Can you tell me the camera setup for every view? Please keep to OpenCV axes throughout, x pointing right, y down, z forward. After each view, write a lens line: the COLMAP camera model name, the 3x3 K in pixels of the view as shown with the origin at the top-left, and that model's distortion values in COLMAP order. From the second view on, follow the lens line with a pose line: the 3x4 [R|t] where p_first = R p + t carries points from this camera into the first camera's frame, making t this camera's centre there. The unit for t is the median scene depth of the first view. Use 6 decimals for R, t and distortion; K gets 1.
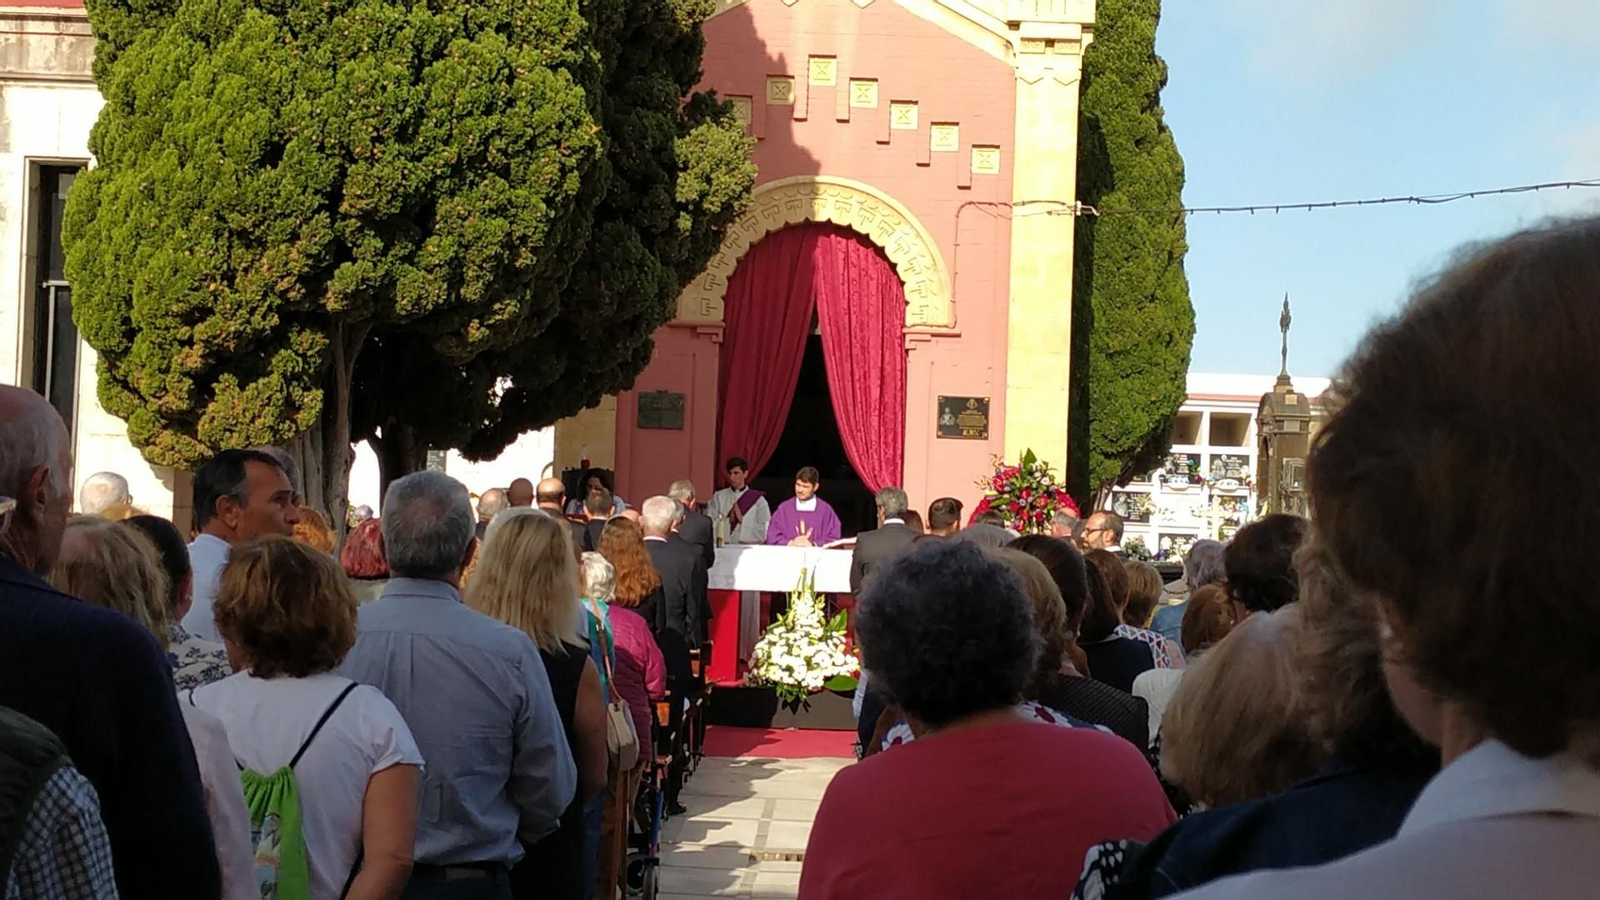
lens RADIAL K [[2303.0, 0, 800.0], [0, 2303.0, 450.0], [0, 0, 1]] dist [0.021280, 0.098833]
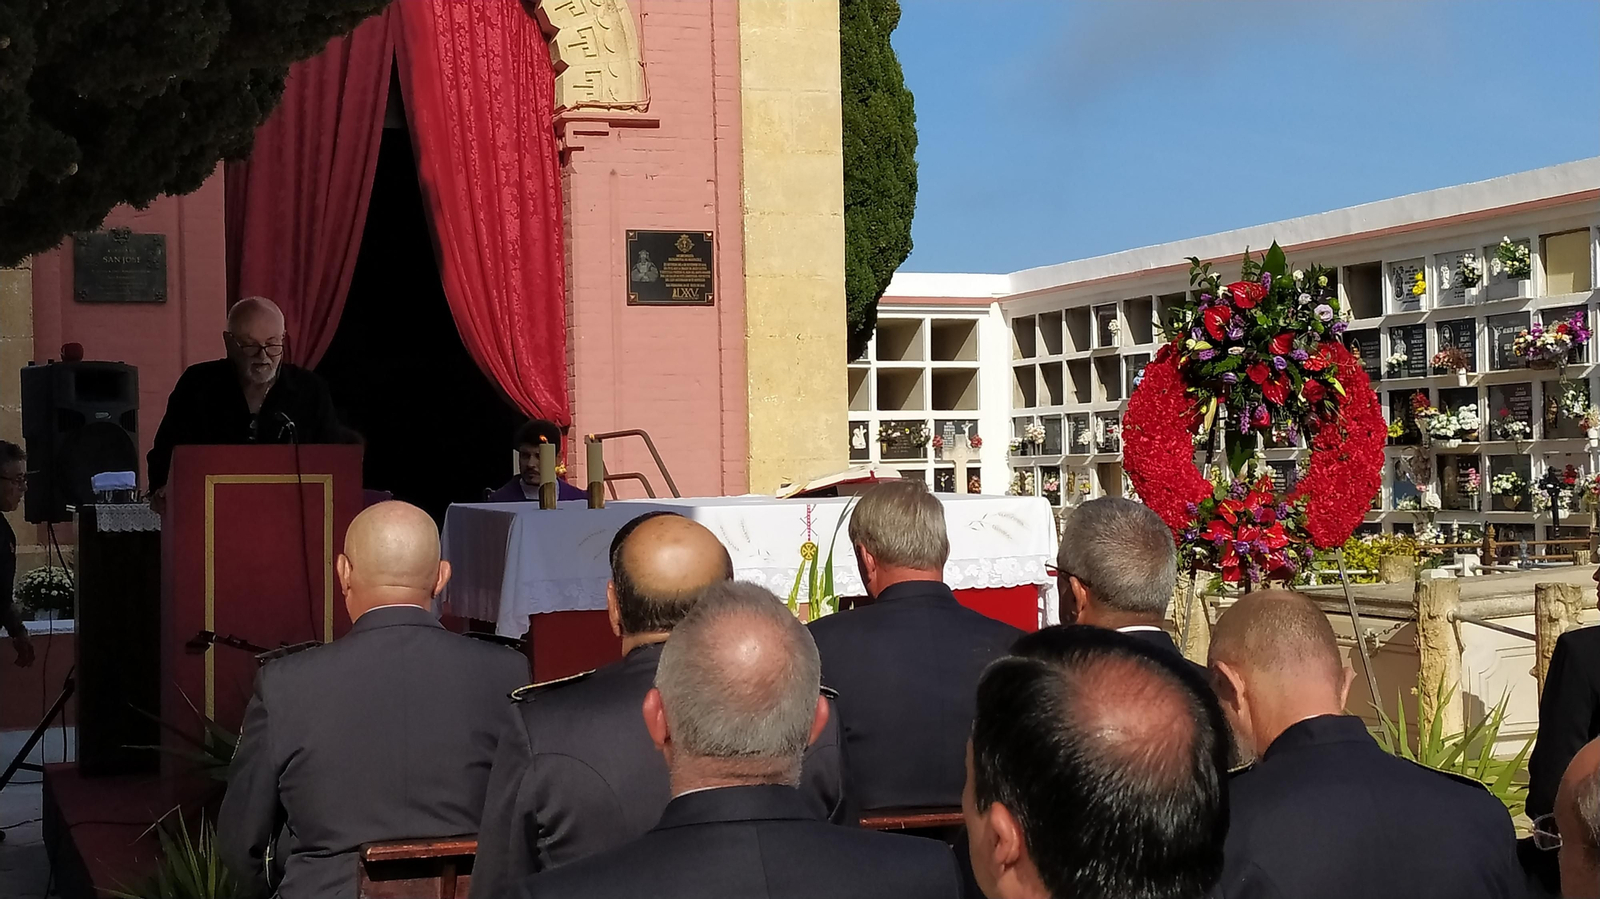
lens RADIAL K [[2303.0, 0, 800.0], [0, 2303.0, 449.5], [0, 0, 1]] dist [0.021280, 0.098833]
pose [[0.928712, -0.053721, 0.366890, -0.184669], [0.047208, 0.998528, 0.026709, 0.028487], [-0.367785, -0.007485, 0.929881, 0.754141]]
